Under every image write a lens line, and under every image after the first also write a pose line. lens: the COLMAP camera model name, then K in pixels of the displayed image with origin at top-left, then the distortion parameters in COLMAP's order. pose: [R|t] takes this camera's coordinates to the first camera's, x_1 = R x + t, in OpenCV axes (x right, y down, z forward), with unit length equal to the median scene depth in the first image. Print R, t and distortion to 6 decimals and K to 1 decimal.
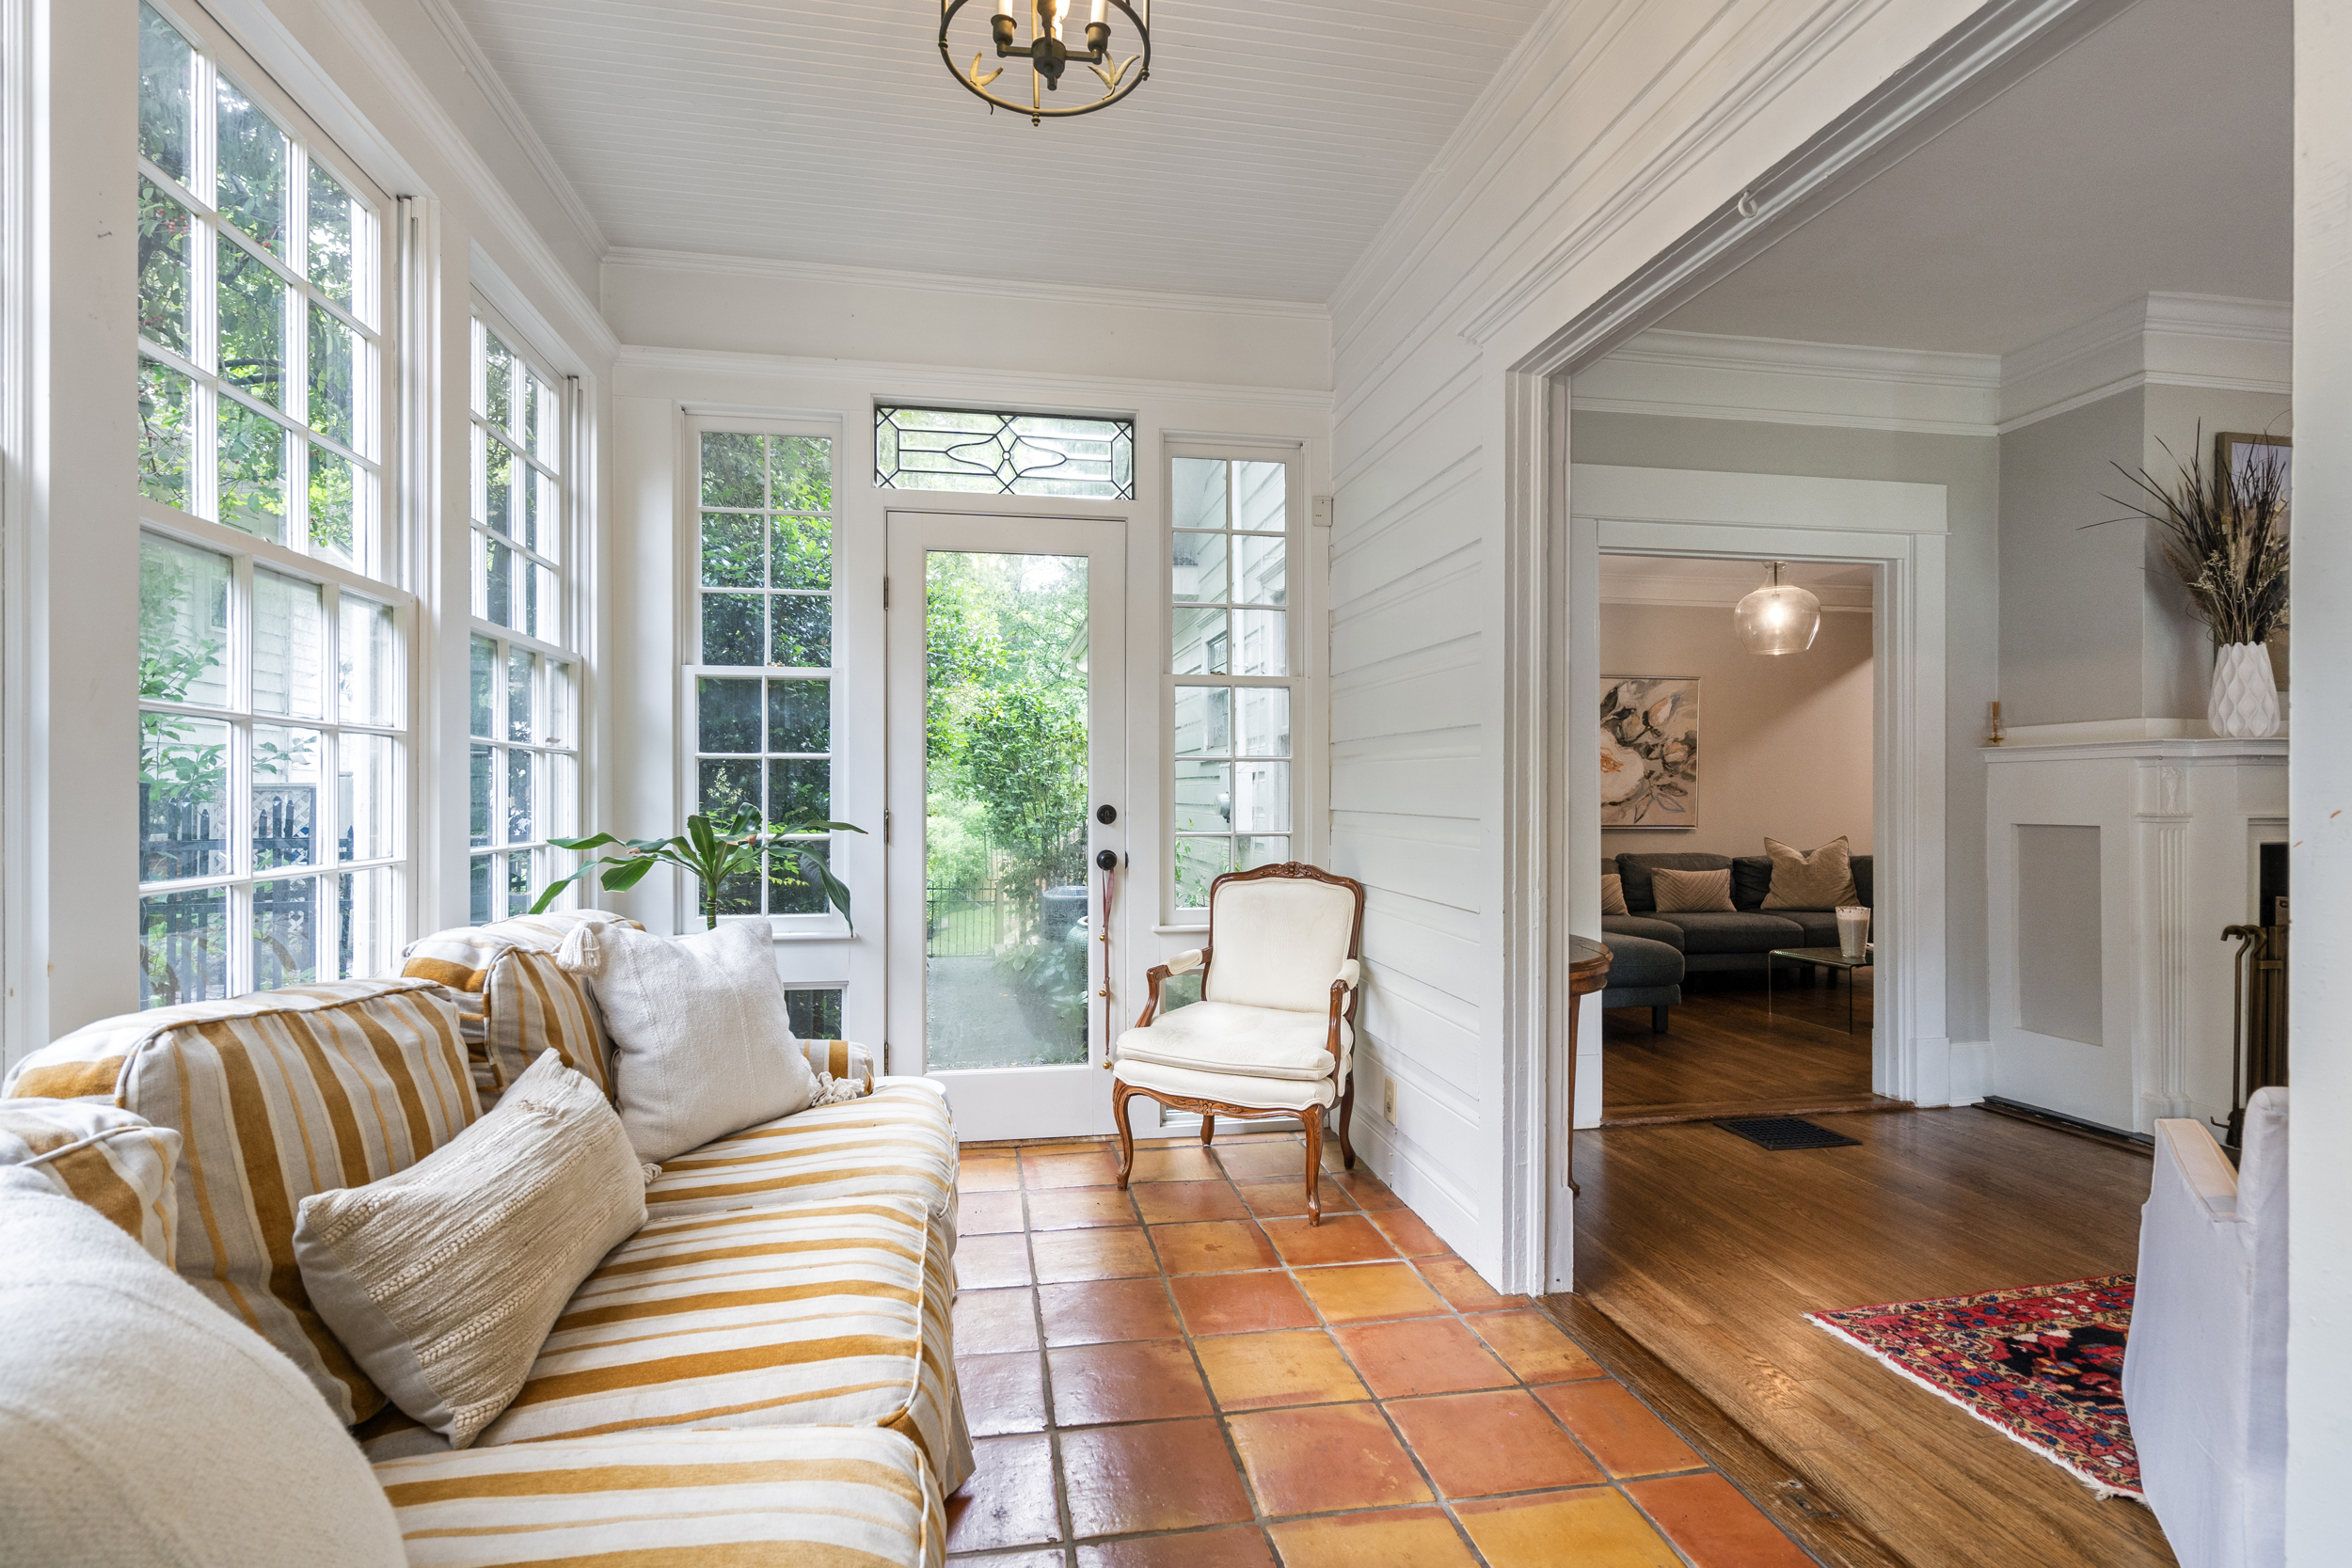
lens RADIAL K [[1081.5, 0, 1166.4], [0, 1081.5, 791.1], [0, 0, 1]] dist [-0.017772, -0.000723]
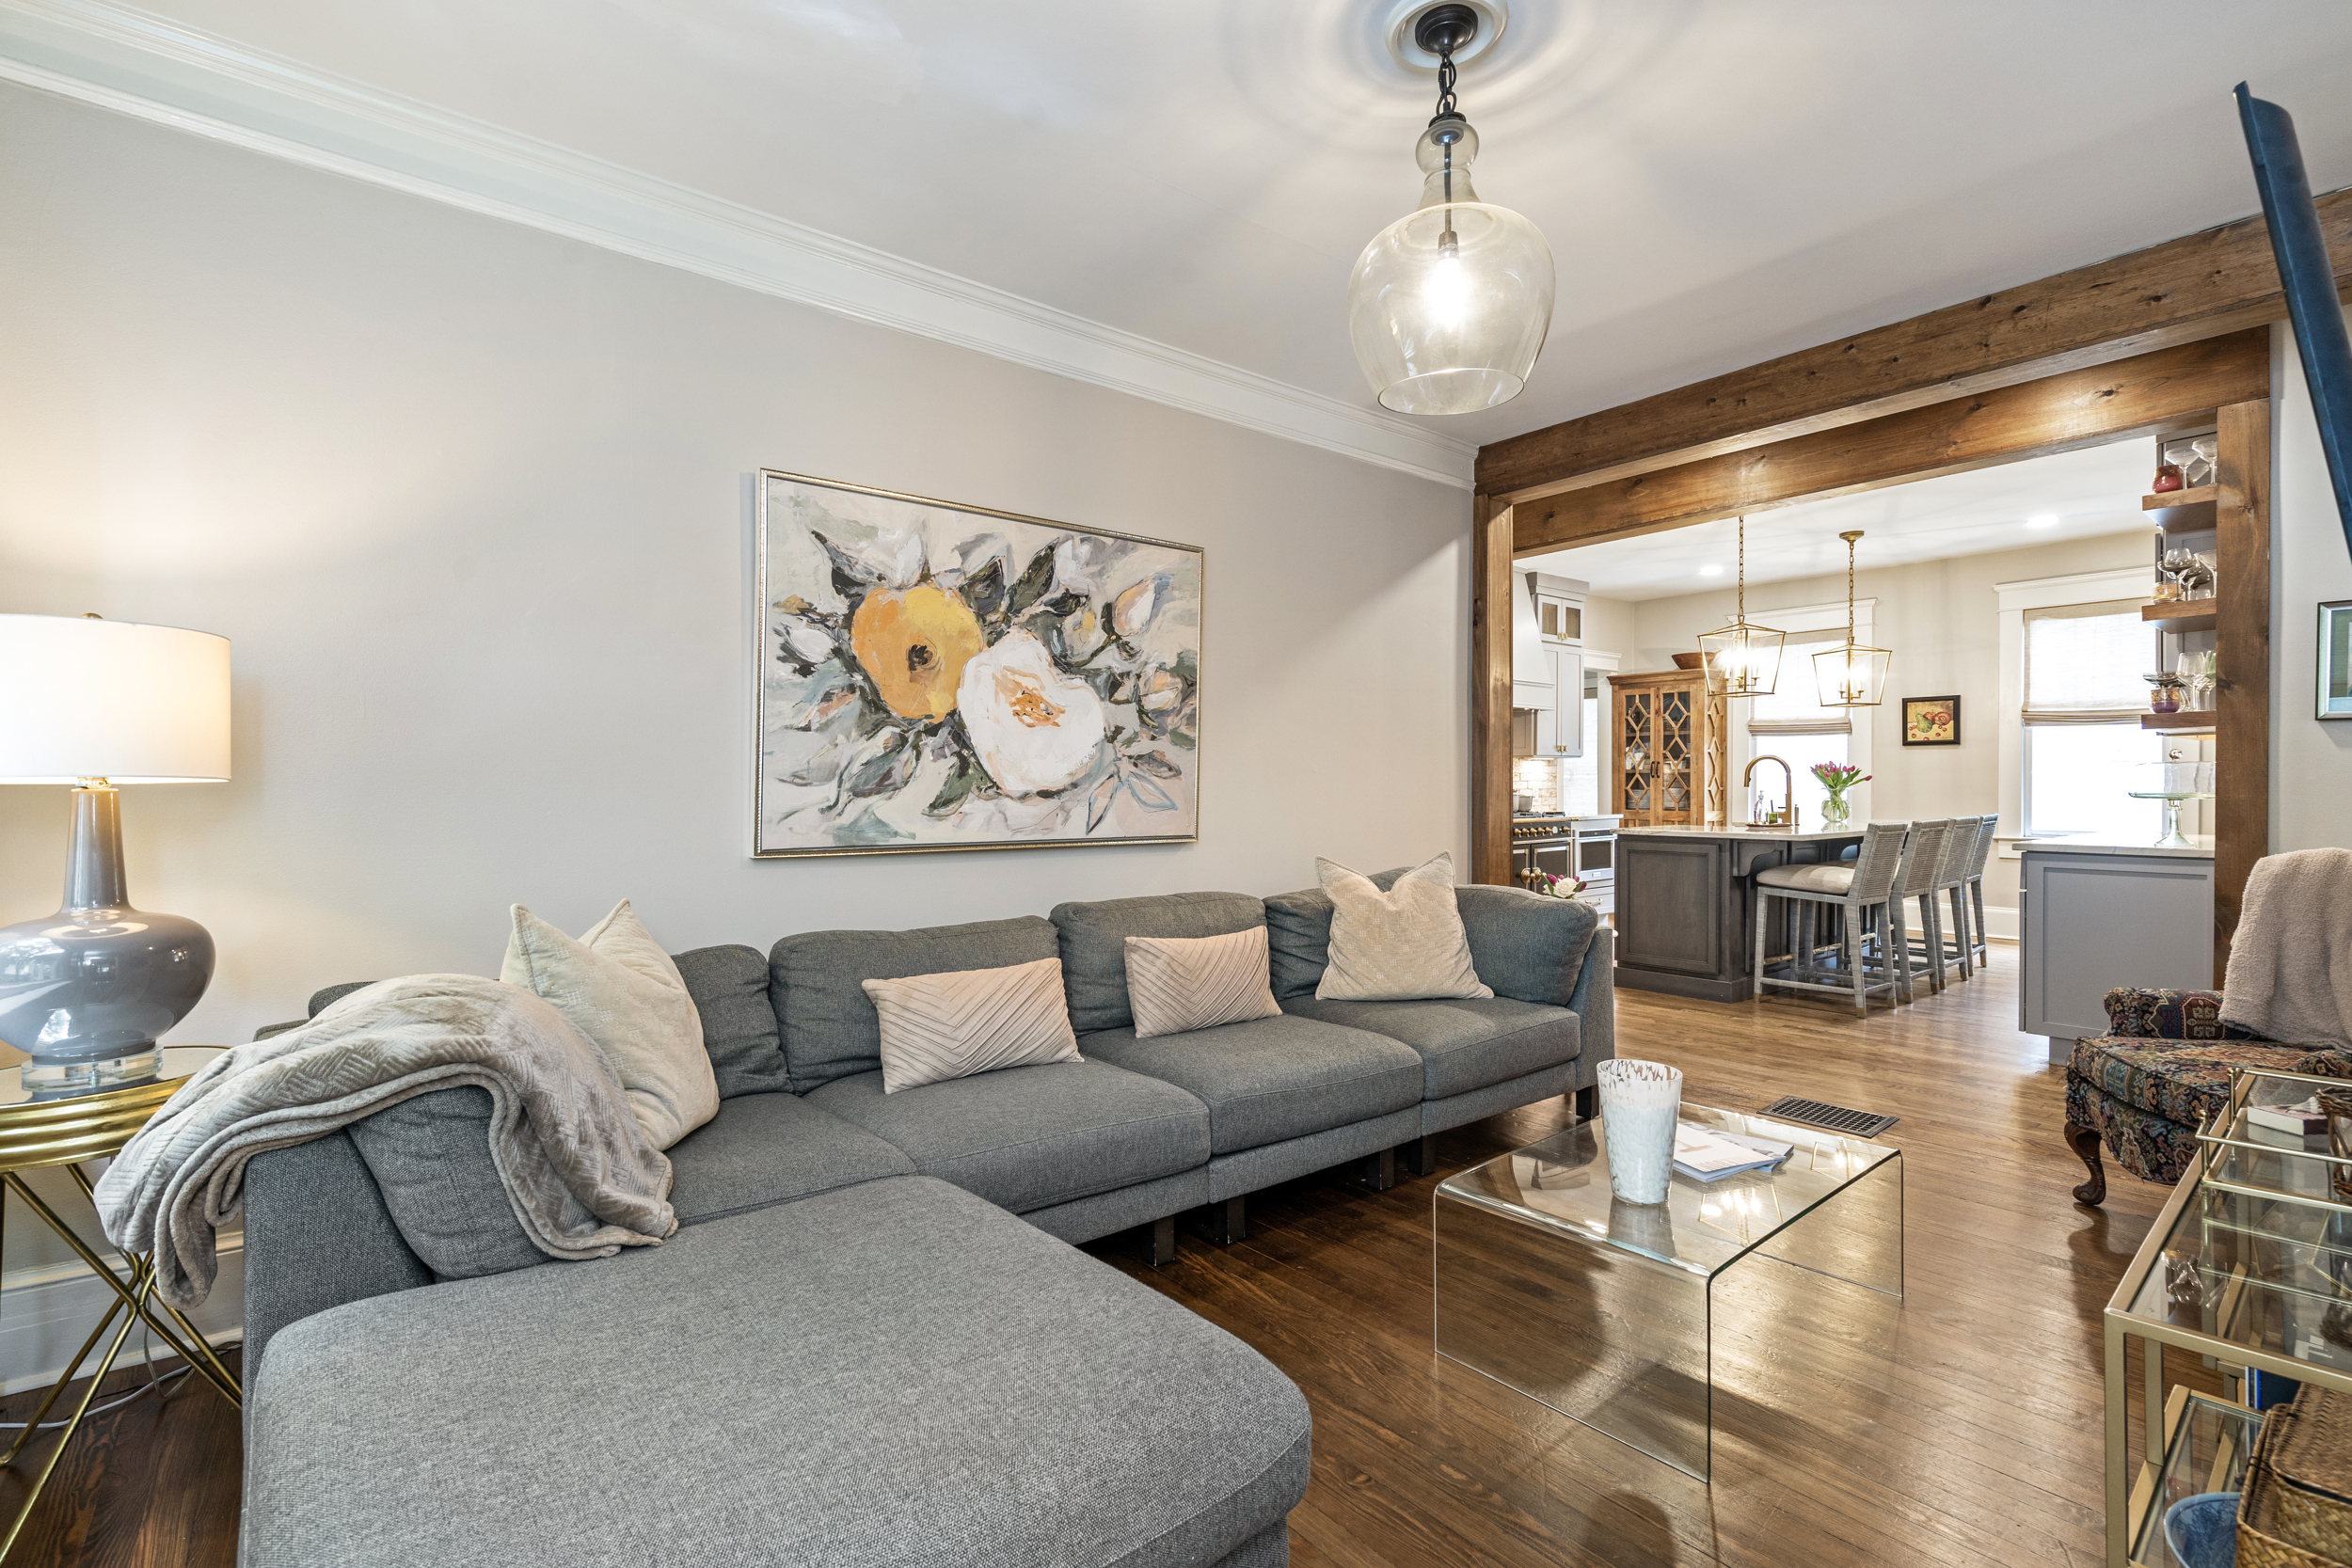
lens RADIAL K [[1081.5, 0, 1166.4], [0, 1081.5, 791.1], [0, 0, 1]] dist [-0.017772, -0.000723]
pose [[0.877171, -0.004186, 0.480159, 0.233851], [-0.002324, 0.999913, 0.012963, 0.004224], [-0.480172, -0.012487, 0.877086, 0.559472]]
